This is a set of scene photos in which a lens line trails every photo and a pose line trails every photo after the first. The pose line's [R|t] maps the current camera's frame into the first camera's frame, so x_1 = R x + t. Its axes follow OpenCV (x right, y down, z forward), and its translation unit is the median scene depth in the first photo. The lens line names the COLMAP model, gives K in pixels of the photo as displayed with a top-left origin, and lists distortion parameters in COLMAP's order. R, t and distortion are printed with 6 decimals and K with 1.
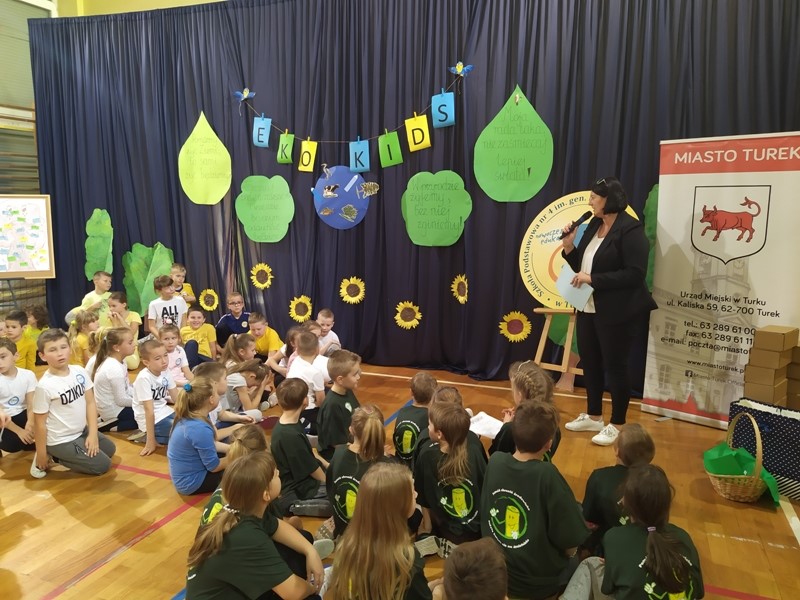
lens RADIAL K [[596.6, 0, 399.4], [0, 596.6, 303.0], [0, 0, 1]] dist [0.100212, -0.143199]
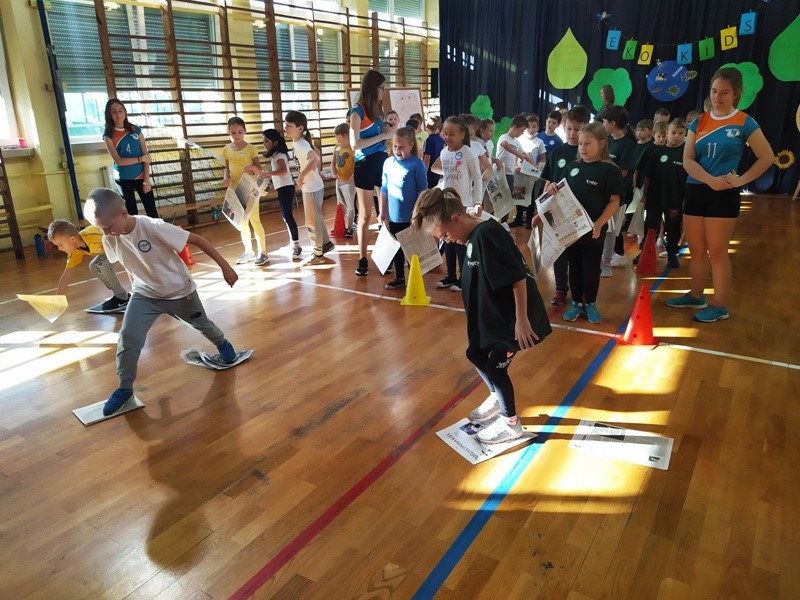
lens RADIAL K [[601.9, 0, 397.6], [0, 601.9, 308.9], [0, 0, 1]] dist [0.100151, -0.154077]
pose [[0.982675, 0.038457, -0.181306, -0.519896], [-0.005816, 0.984152, 0.177230, 0.148576], [0.185248, -0.173105, 0.967325, -0.883585]]
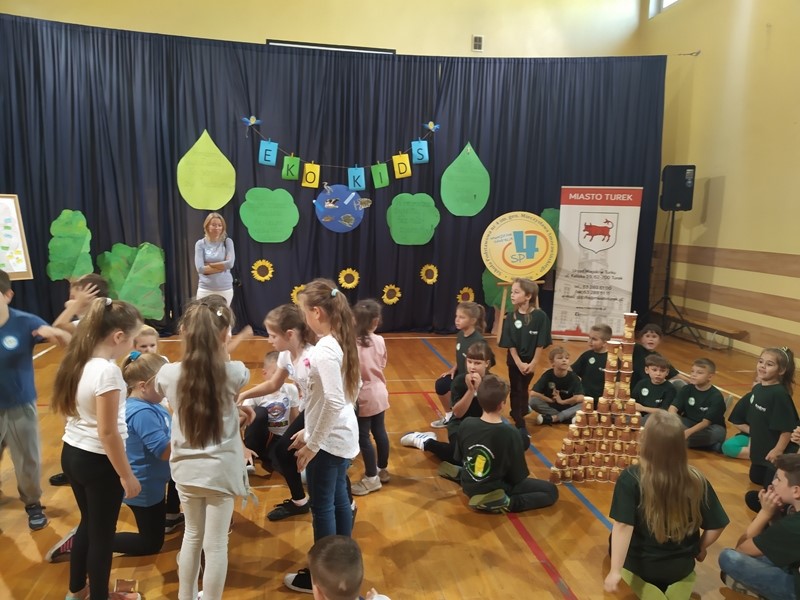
lens RADIAL K [[596.6, 0, 399.4], [0, 596.6, 303.0], [0, 0, 1]] dist [0.100212, -0.143199]
pose [[0.844973, -0.056718, 0.531792, -0.747240], [0.054999, 0.998304, 0.019085, 0.015383], [-0.531973, 0.013122, 0.846660, -0.200823]]
